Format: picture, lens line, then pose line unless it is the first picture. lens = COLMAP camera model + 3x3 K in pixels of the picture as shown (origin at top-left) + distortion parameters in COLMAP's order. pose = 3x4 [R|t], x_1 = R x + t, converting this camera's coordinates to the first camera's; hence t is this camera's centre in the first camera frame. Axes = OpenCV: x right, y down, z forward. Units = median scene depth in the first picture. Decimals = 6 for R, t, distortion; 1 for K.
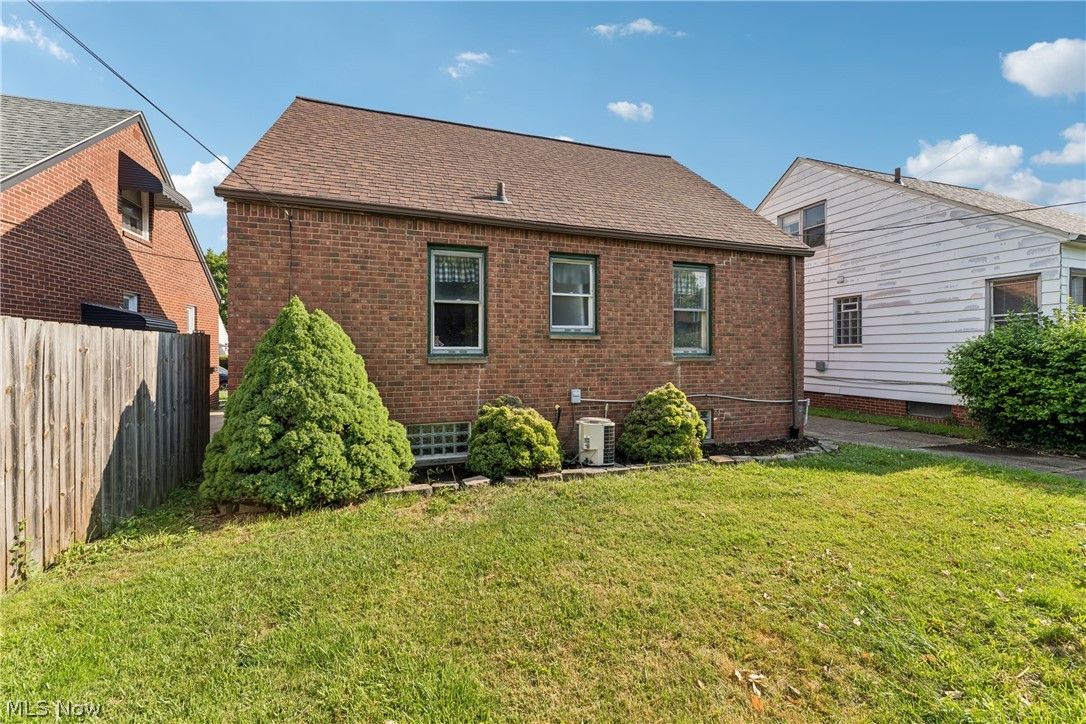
lens RADIAL K [[437.6, 0, 531.3], [0, 437.6, 356.1], [0, 0, 1]] dist [-0.000996, -0.000558]
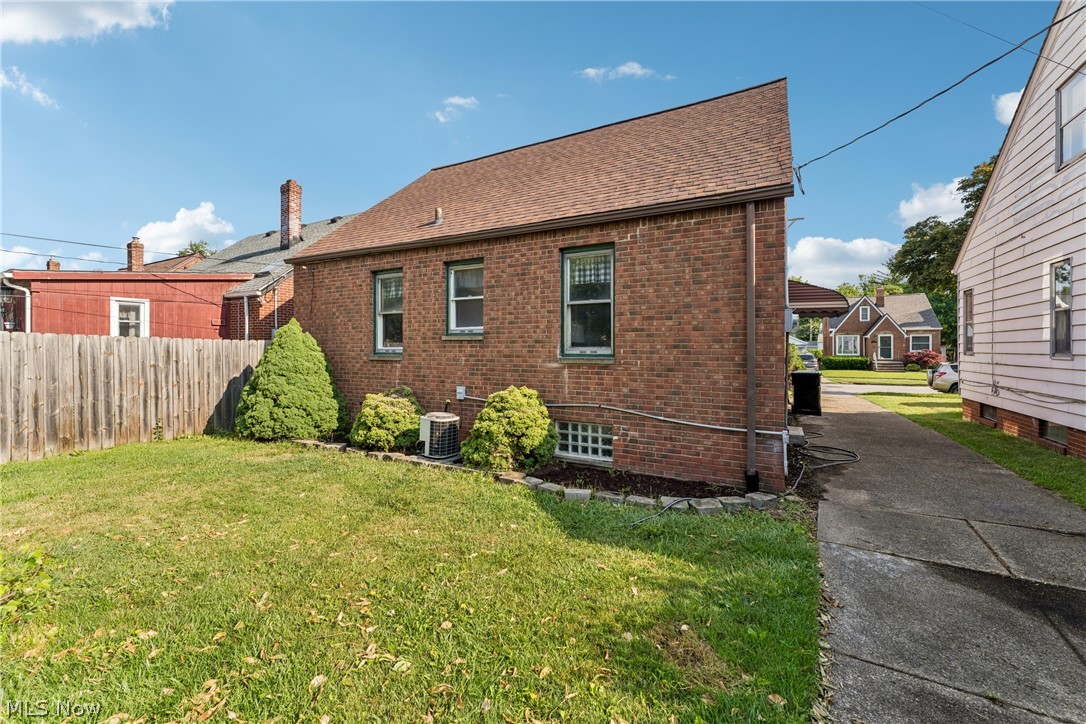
lens RADIAL K [[437.6, 0, 535.3], [0, 437.6, 351.5], [0, 0, 1]] dist [-0.000996, -0.000558]
pose [[0.683303, 0.005756, -0.730112, 0.956535], [-0.009181, 0.999958, -0.000709, -0.010402], [0.730077, 0.007187, 0.683327, 0.380511]]
